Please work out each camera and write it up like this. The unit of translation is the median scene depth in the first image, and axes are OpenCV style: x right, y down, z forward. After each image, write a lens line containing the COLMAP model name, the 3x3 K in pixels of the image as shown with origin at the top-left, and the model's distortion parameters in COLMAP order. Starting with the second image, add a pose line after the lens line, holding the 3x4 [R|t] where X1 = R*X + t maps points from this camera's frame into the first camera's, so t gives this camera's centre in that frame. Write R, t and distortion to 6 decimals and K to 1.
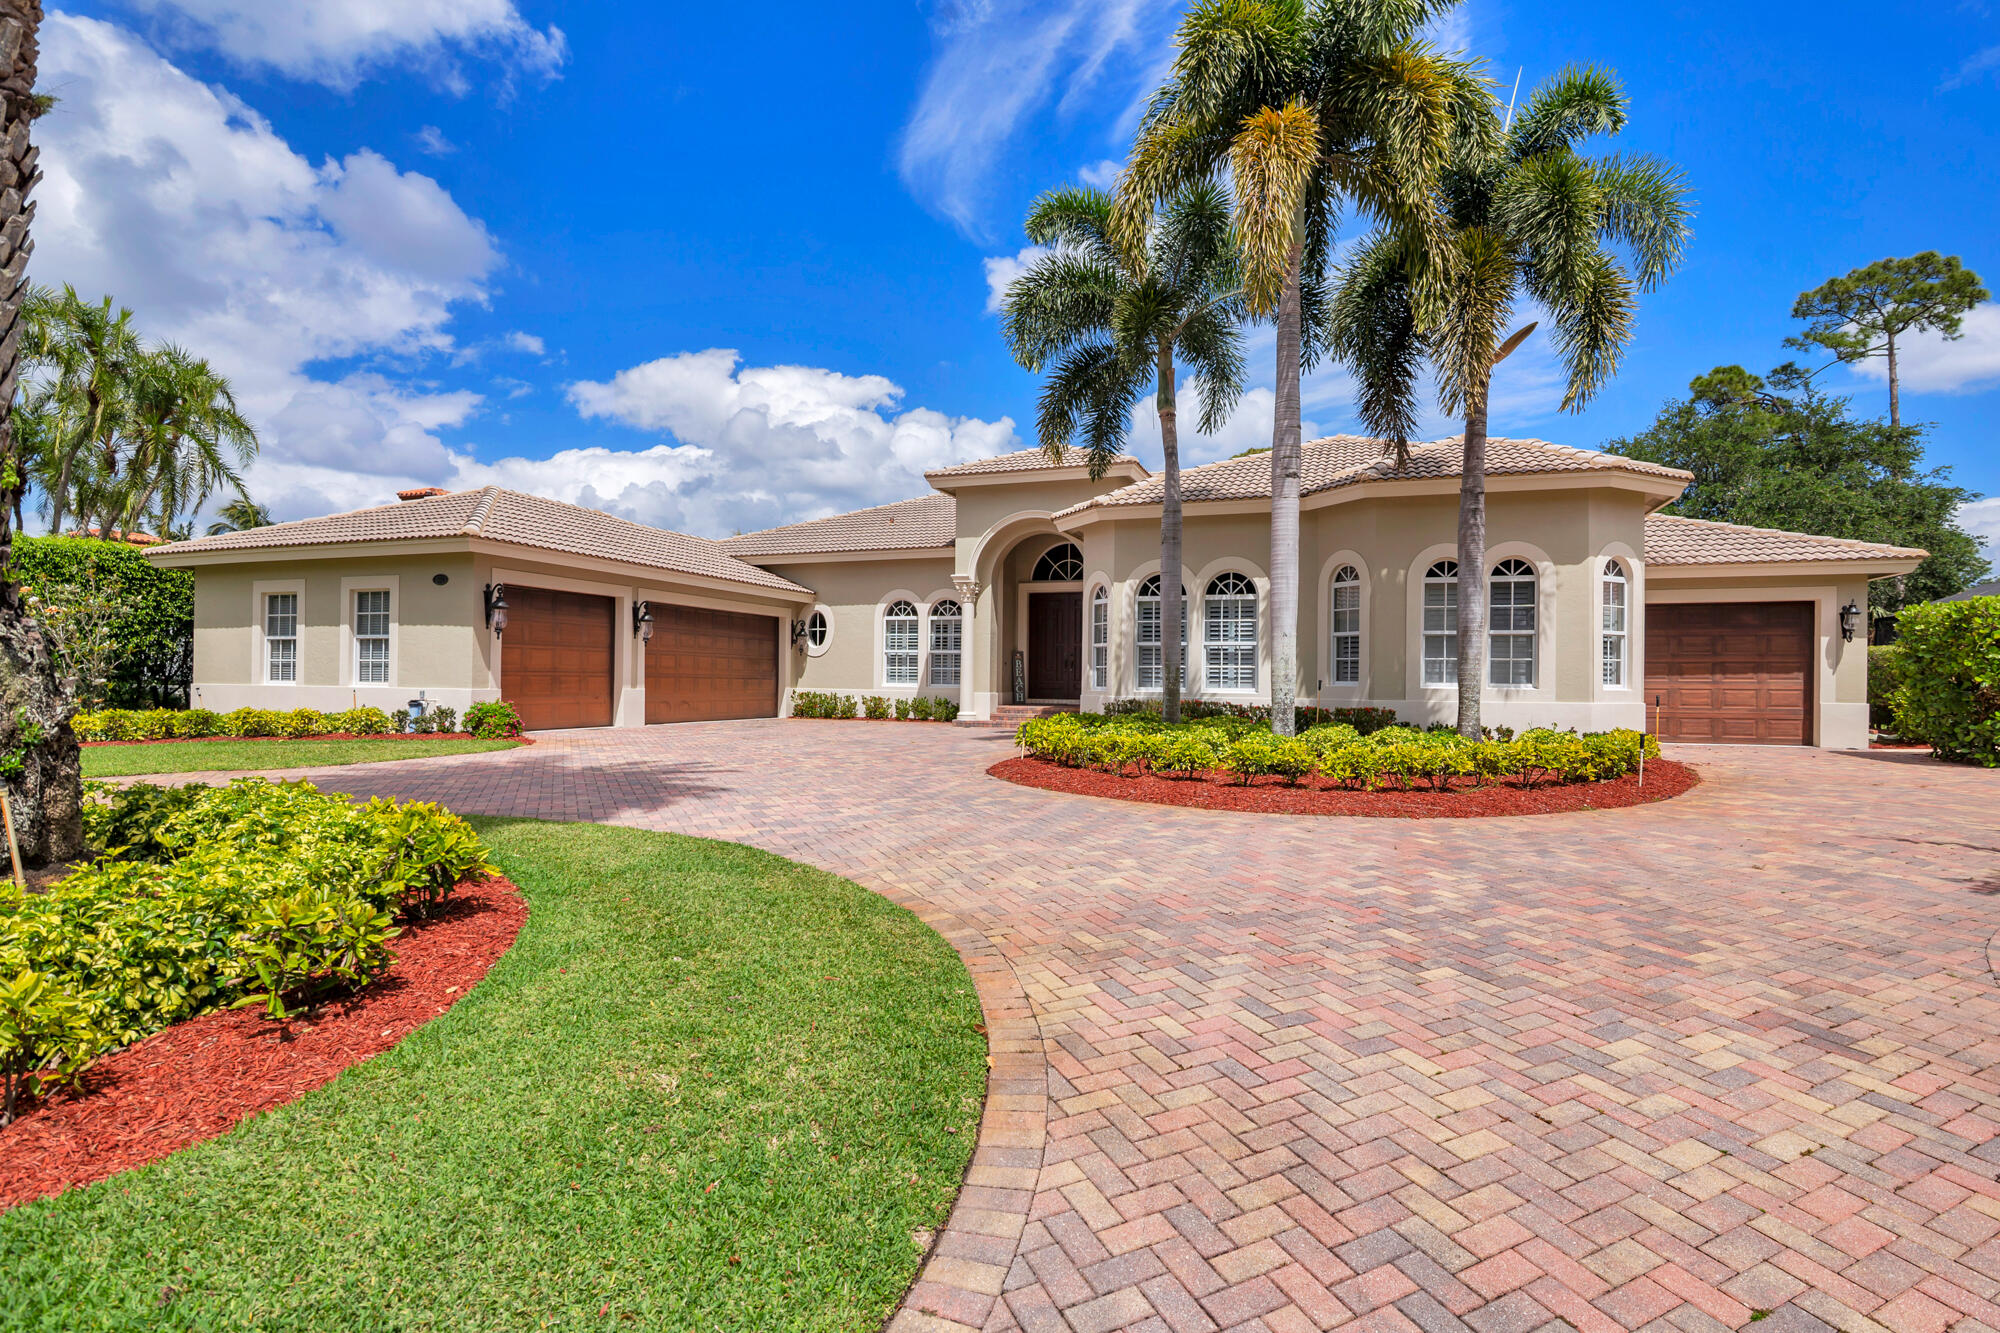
lens RADIAL K [[929.4, 0, 998.4], [0, 929.4, 677.1], [0, 0, 1]] dist [-0.003609, -0.000736]
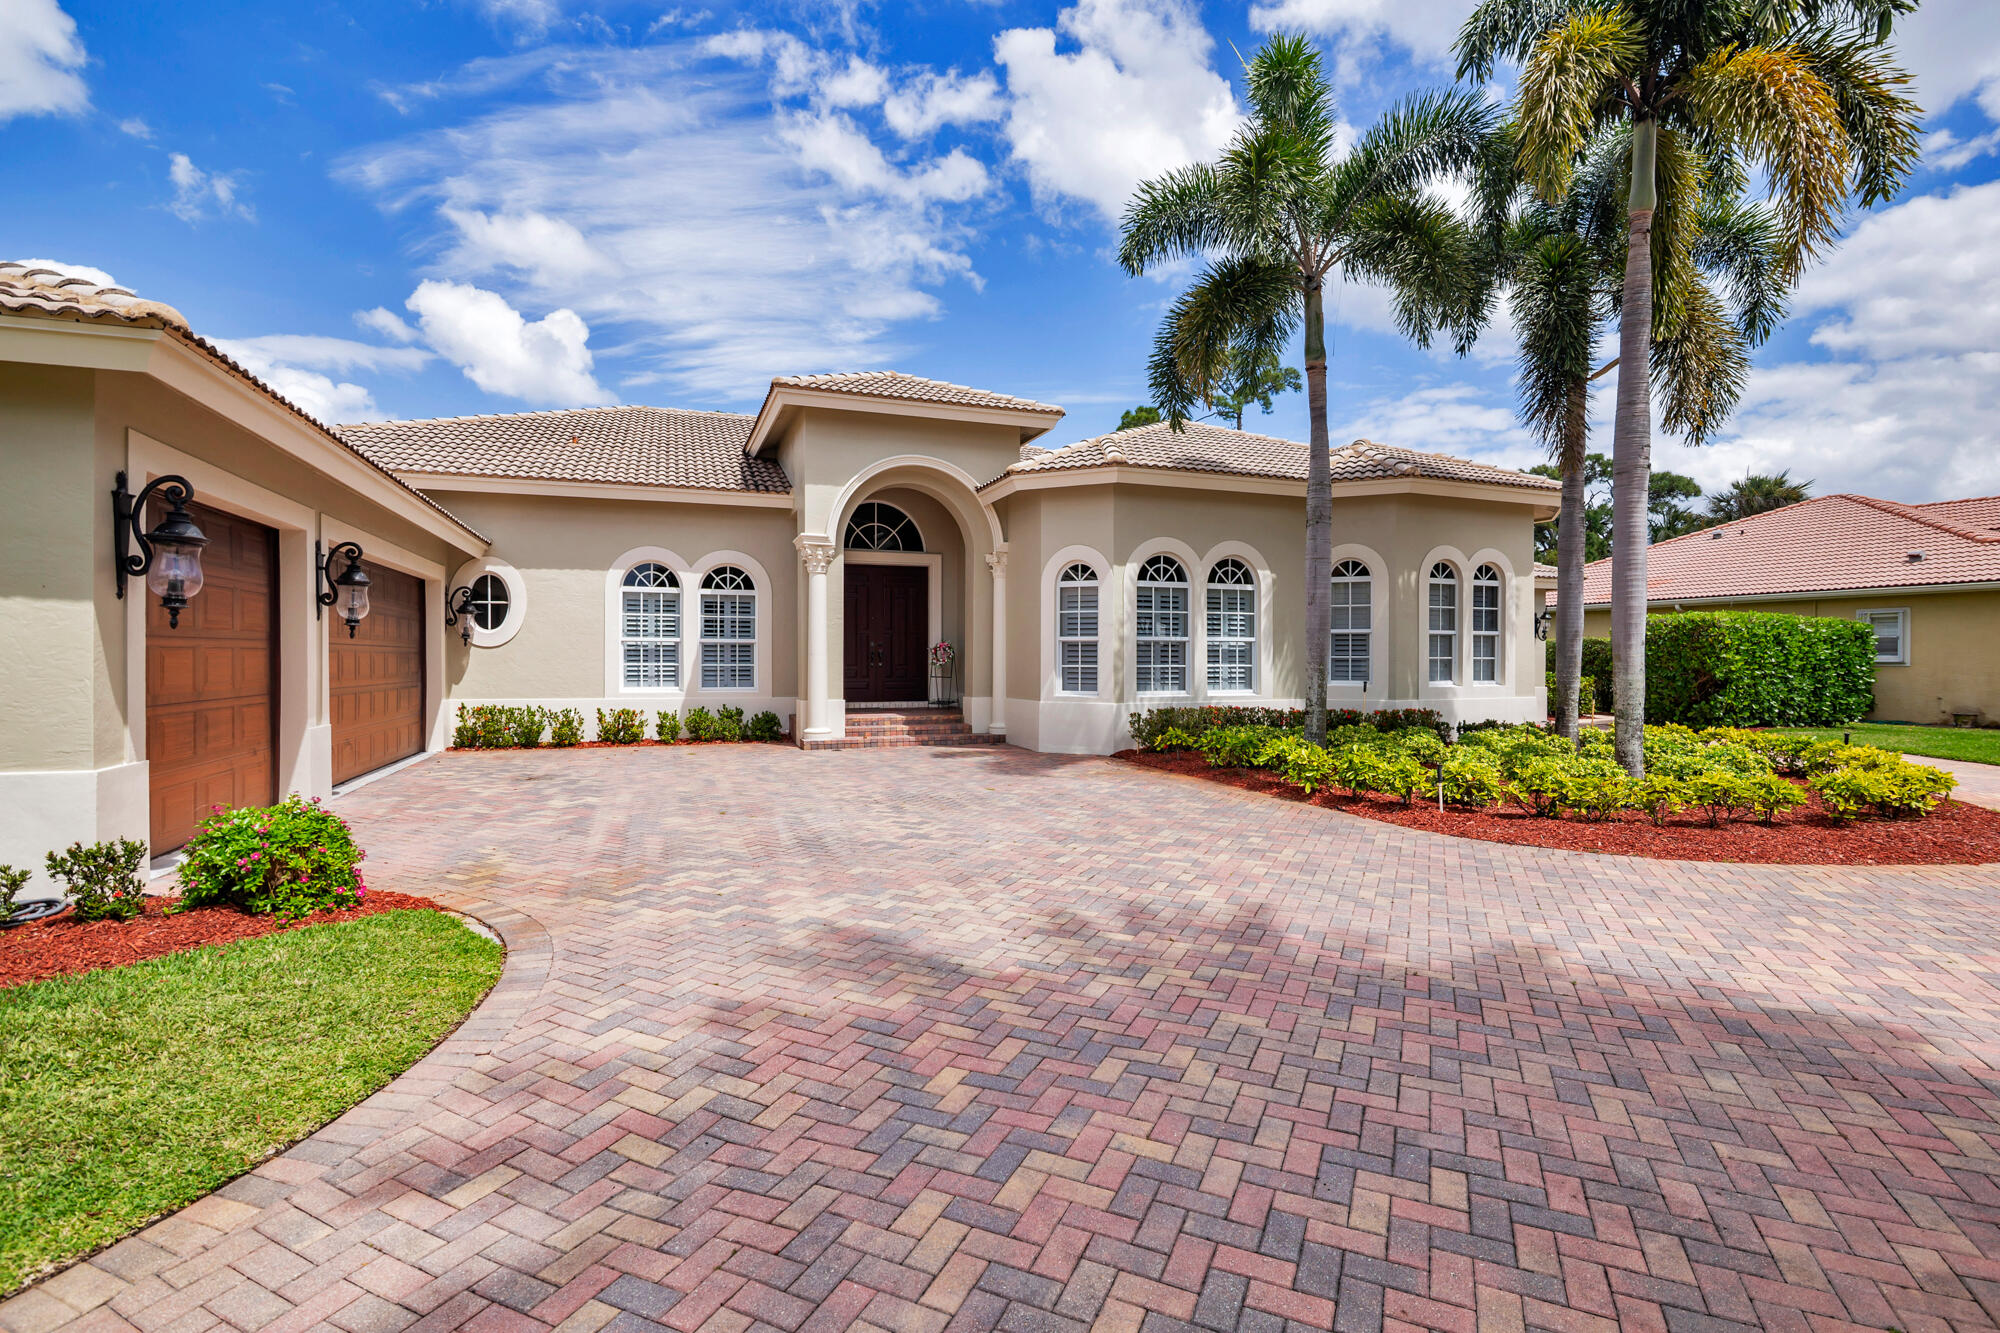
lens RADIAL K [[929.4, 0, 998.4], [0, 929.4, 677.1], [0, 0, 1]] dist [-0.003609, -0.000736]
pose [[0.769549, -0.021888, 0.638213, -0.489272], [0.004835, 0.999583, 0.028451, -0.027031], [-0.638570, -0.018809, 0.769334, 0.470138]]
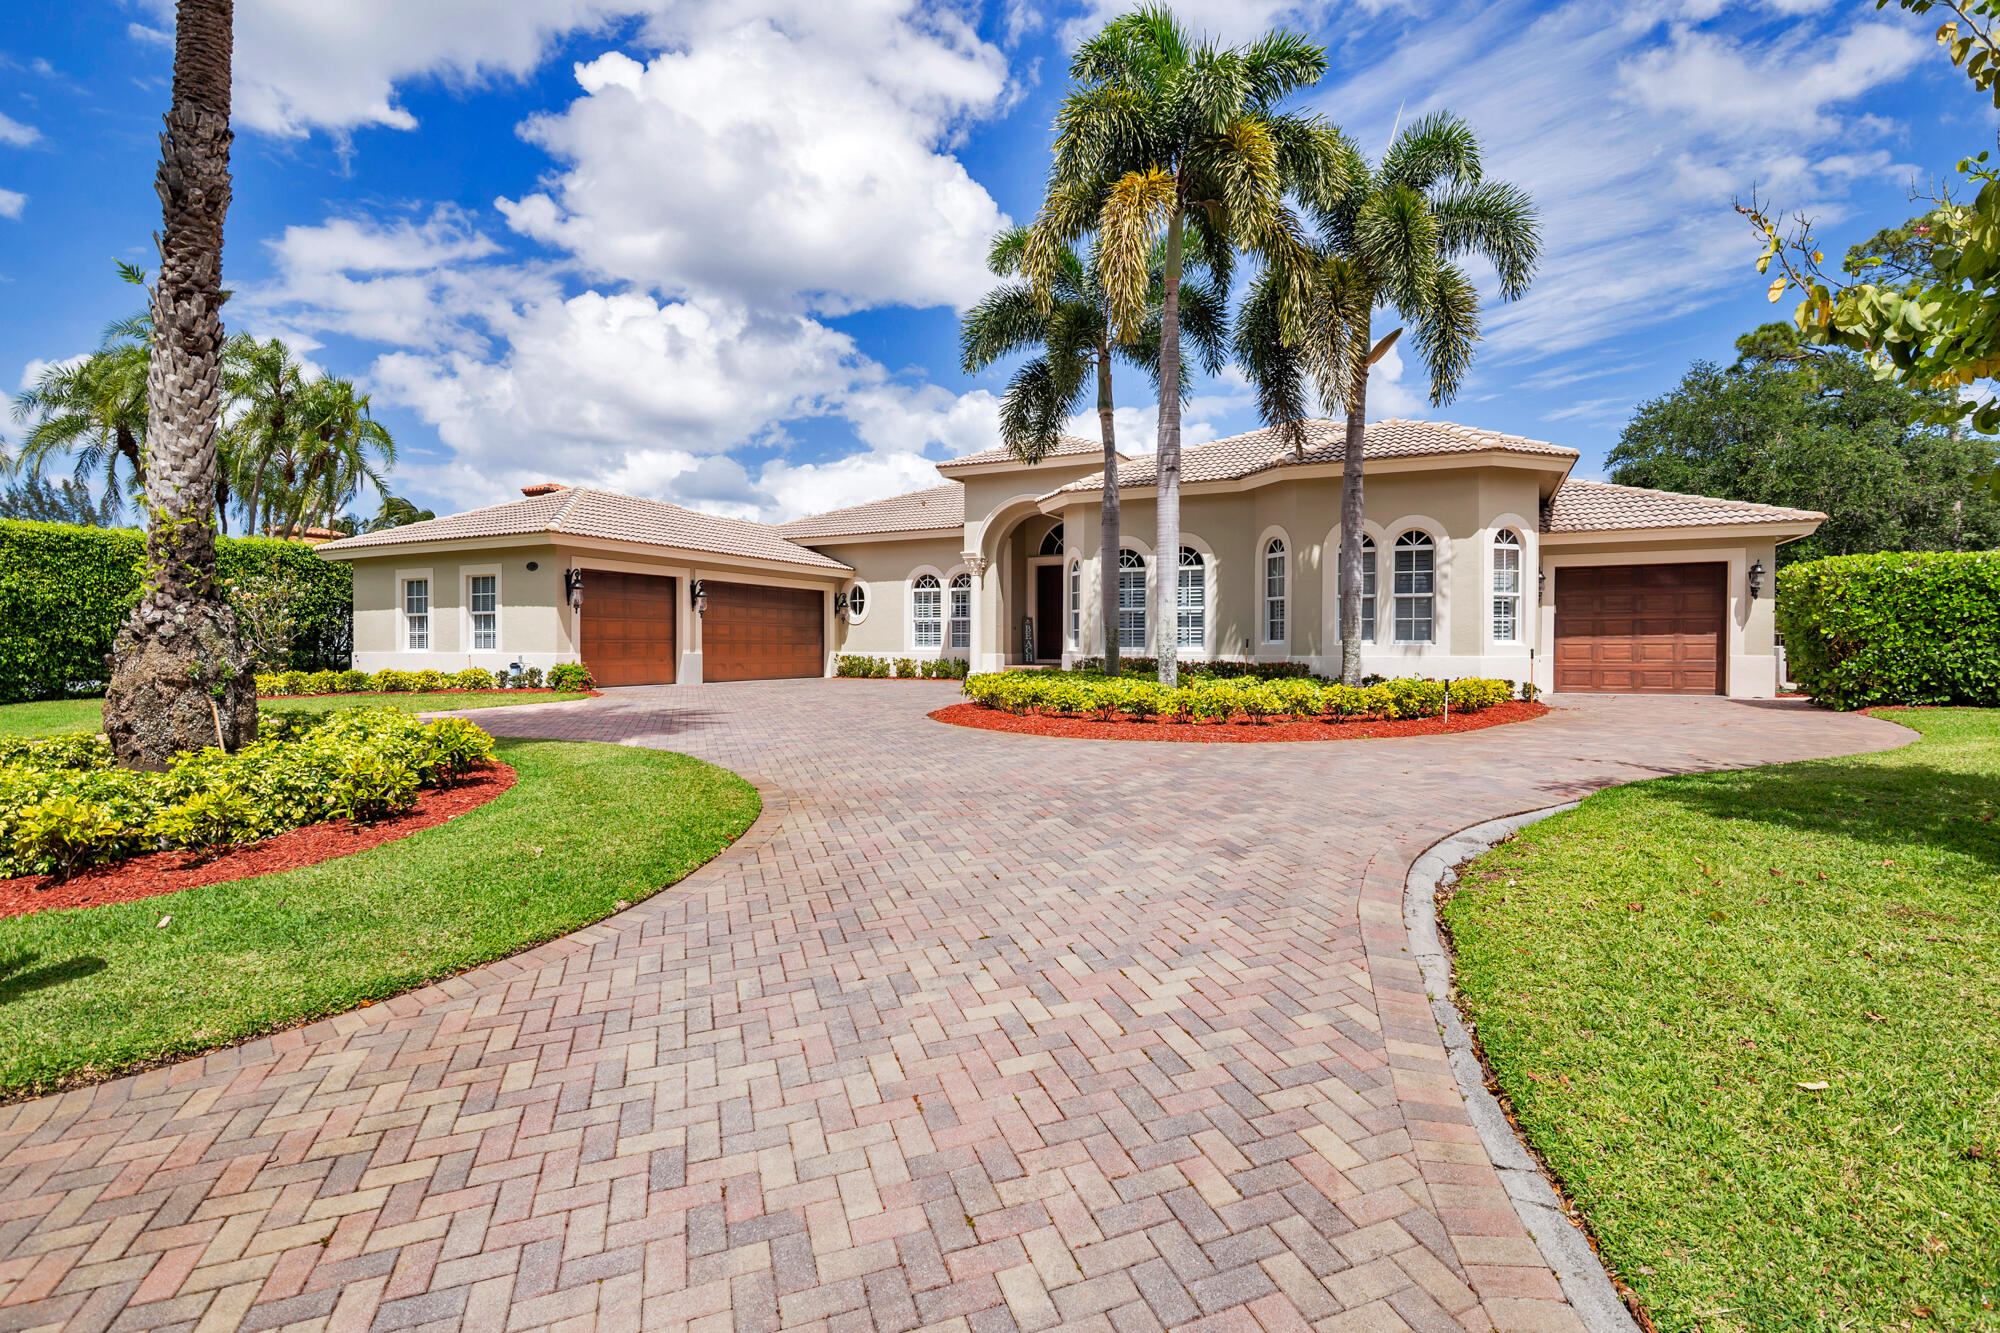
lens RADIAL K [[898.6, 0, 1003.7], [0, 898.6, 657.6], [0, 0, 1]] dist [-0.002936, -0.000099]
pose [[0.994709, -0.008710, -0.102366, 0.147968], [0.010280, 0.999837, 0.014819, 0.006146], [0.102220, -0.015793, 0.994636, -0.134882]]
